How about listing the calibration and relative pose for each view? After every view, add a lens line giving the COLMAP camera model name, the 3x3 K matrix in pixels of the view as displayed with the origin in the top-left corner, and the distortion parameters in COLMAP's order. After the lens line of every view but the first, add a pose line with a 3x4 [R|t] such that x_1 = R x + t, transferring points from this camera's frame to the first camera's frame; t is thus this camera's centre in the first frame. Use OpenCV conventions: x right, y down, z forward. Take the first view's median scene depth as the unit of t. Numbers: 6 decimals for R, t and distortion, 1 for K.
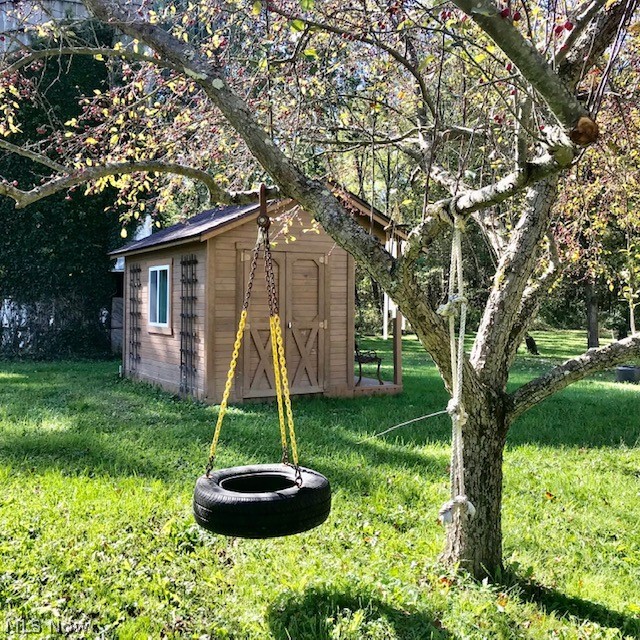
lens RADIAL K [[707.6, 0, 320.0], [0, 707.6, 320.0], [0, 0, 1]] dist [0.220770, -0.574930]
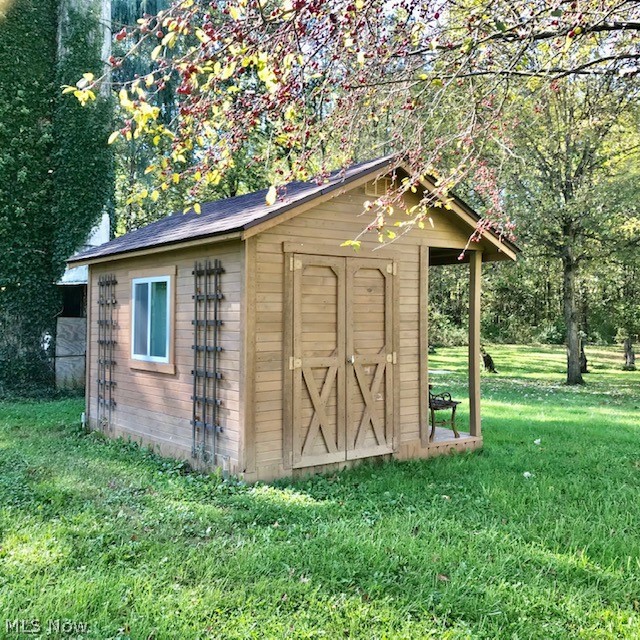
lens RADIAL K [[707.6, 0, 320.0], [0, 707.6, 320.0], [0, 0, 1]] dist [0.220770, -0.574930]
pose [[0.993048, -0.003029, 0.117670, -0.149355], [0.005322, 0.999802, -0.019173, -0.018726], [-0.117588, 0.019666, 0.992868, 0.286130]]
